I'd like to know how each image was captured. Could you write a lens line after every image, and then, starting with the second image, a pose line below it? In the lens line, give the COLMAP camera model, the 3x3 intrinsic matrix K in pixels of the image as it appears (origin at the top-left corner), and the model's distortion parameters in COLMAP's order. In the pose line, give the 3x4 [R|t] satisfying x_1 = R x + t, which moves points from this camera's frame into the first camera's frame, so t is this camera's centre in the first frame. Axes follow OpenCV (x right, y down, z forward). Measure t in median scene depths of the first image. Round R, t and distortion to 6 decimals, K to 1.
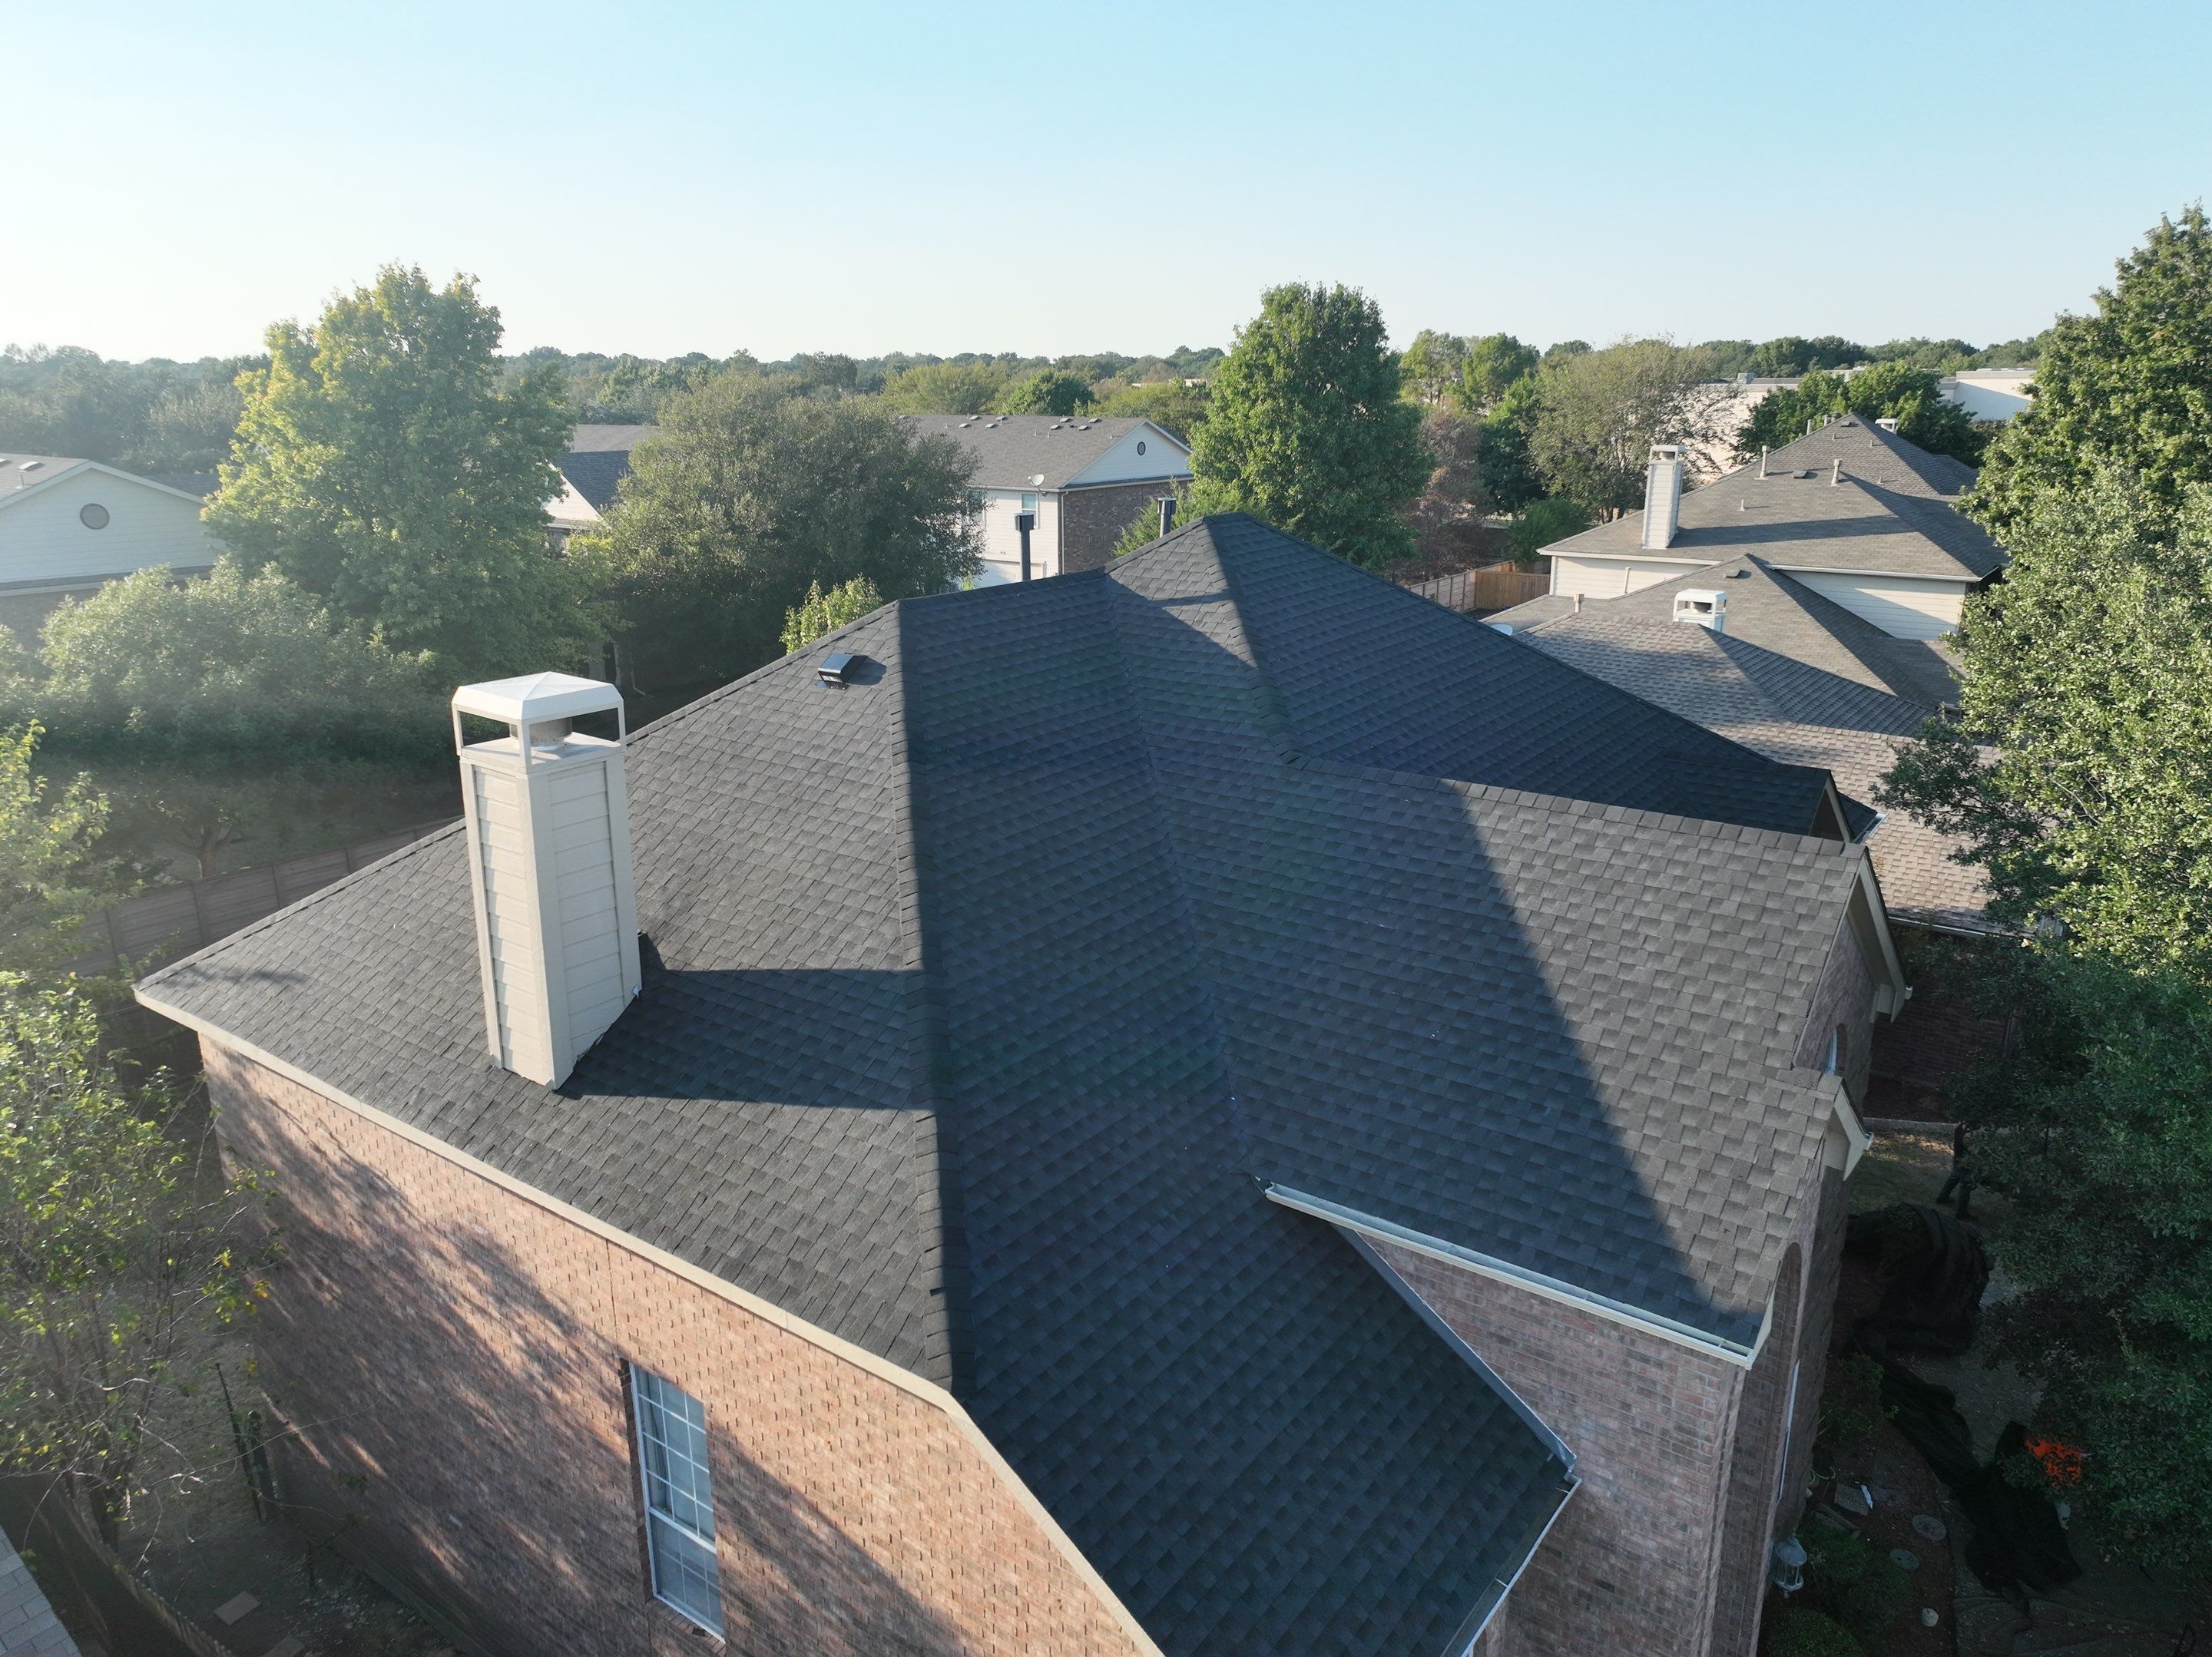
lens RADIAL K [[1565.3, 0, 1111.6], [0, 1565.3, 828.1], [0, 0, 1]] dist [-0.001704, 0.012688]
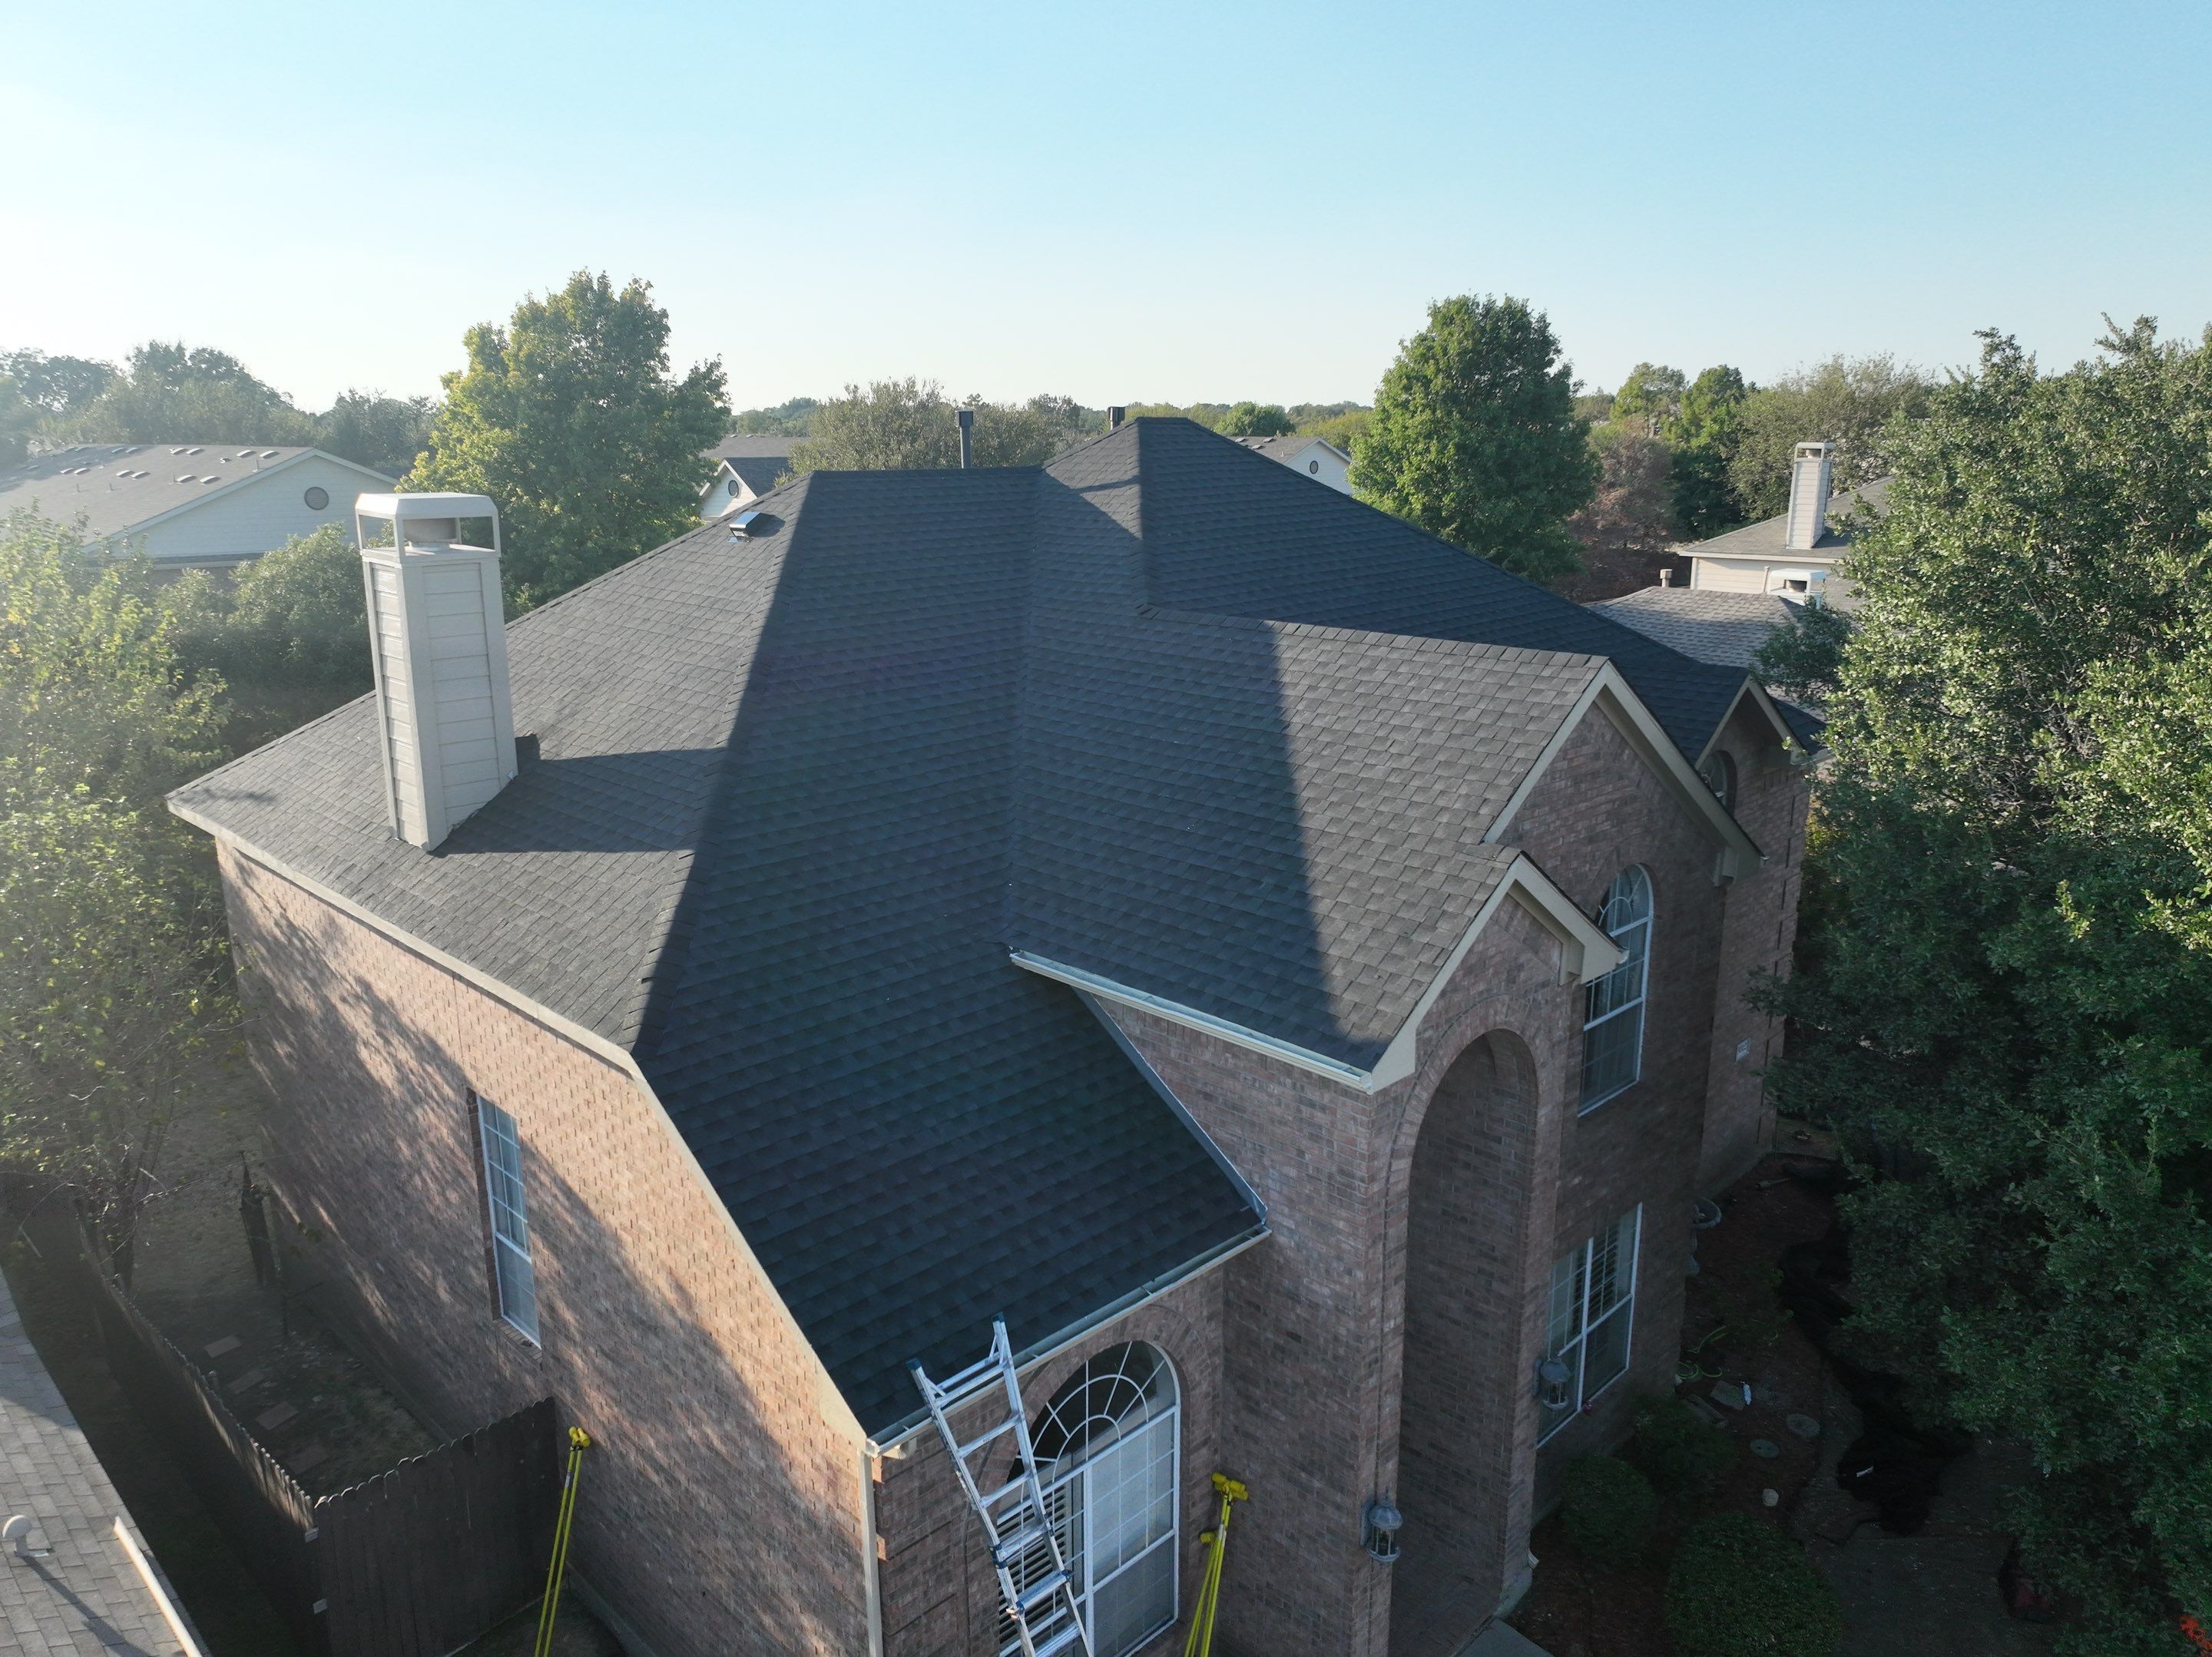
lens RADIAL K [[1565.3, 0, 1104.9], [0, 1565.3, 824.3], [0, 0, 1]] dist [-0.001704, 0.012688]
pose [[0.988370, 0.037010, -0.147498, 0.288296], [-0.041783, 0.998694, -0.029397, 0.153813], [0.146217, 0.035218, 0.988625, -0.058261]]
